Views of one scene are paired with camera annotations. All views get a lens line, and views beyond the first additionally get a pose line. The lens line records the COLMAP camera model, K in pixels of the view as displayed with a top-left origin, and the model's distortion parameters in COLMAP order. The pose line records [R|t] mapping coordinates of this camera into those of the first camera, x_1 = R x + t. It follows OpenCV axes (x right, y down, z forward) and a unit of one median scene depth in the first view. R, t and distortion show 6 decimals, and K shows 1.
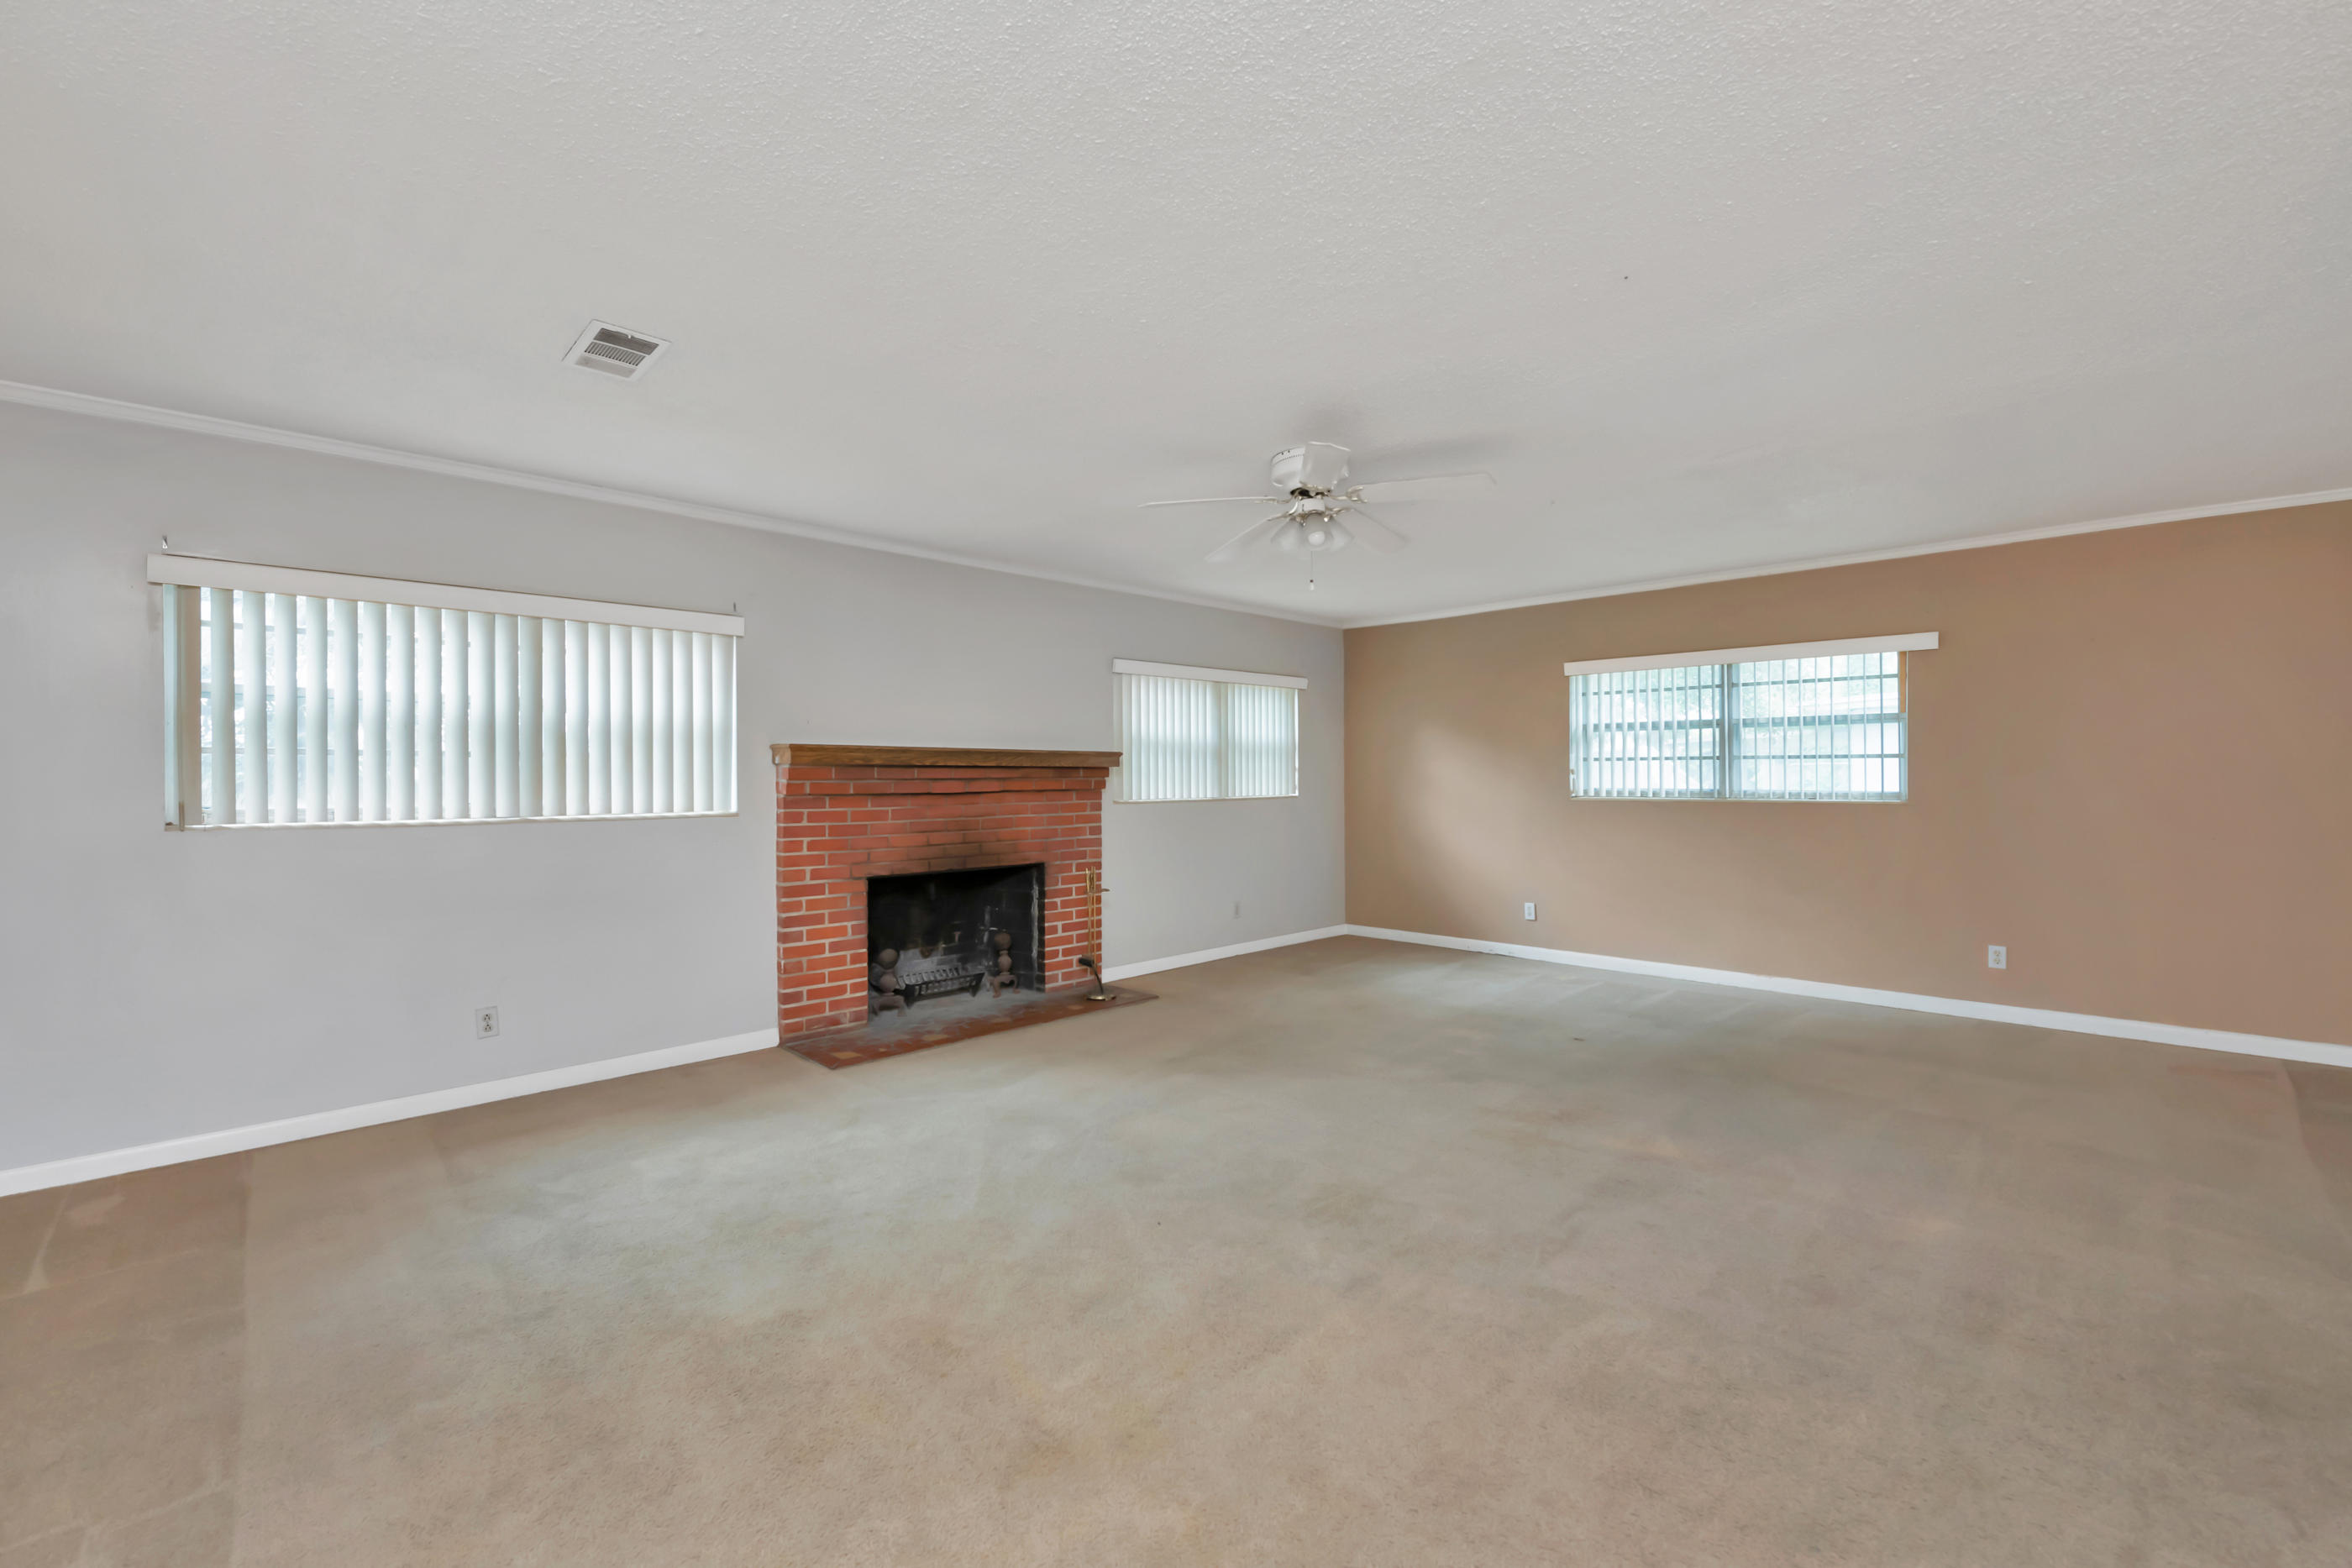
lens RADIAL K [[964.6, 0, 1173.7], [0, 964.6, 778.6], [0, 0, 1]] dist [-0.002352, -0.000305]
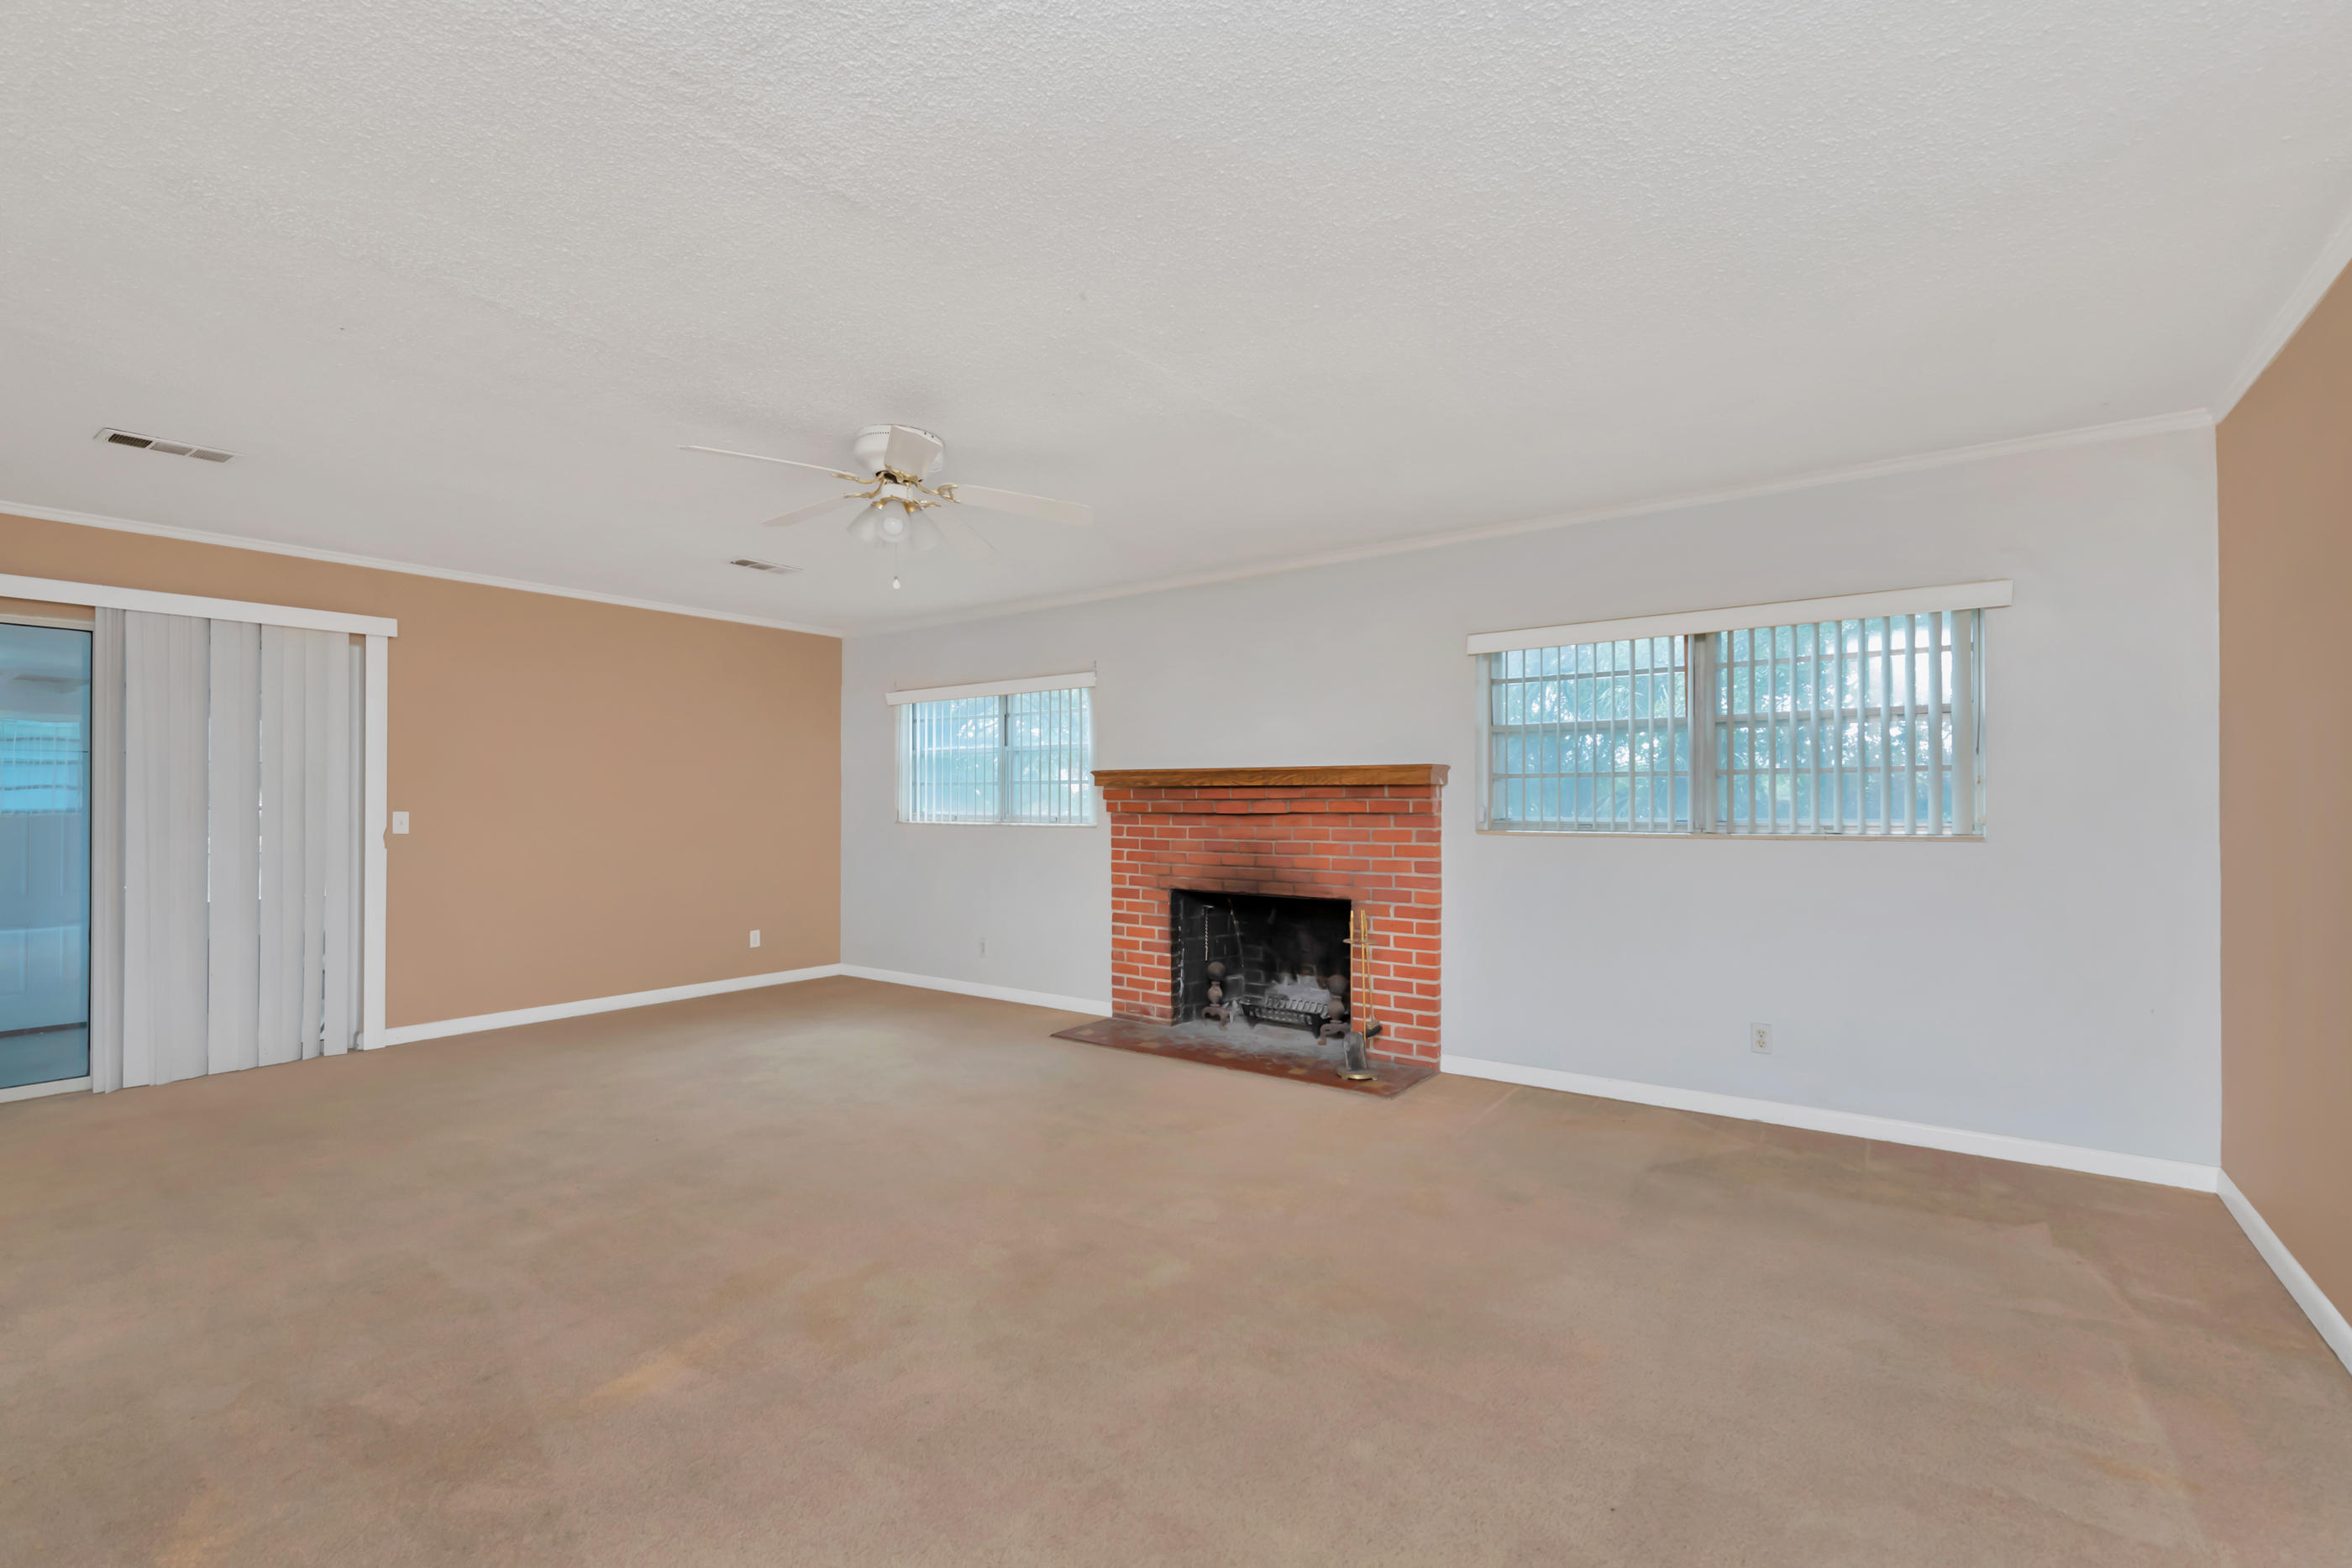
lens RADIAL K [[1050.4, 0, 1174.3], [0, 1050.4, 789.8], [0, 0, 1]] dist [0.000443, 0.000002]
pose [[0.170722, -0.001287, -0.985318, 0.818024], [0.002679, 0.999996, -0.000842, -0.008616], [0.985316, -0.002496, 0.170725, 0.765408]]
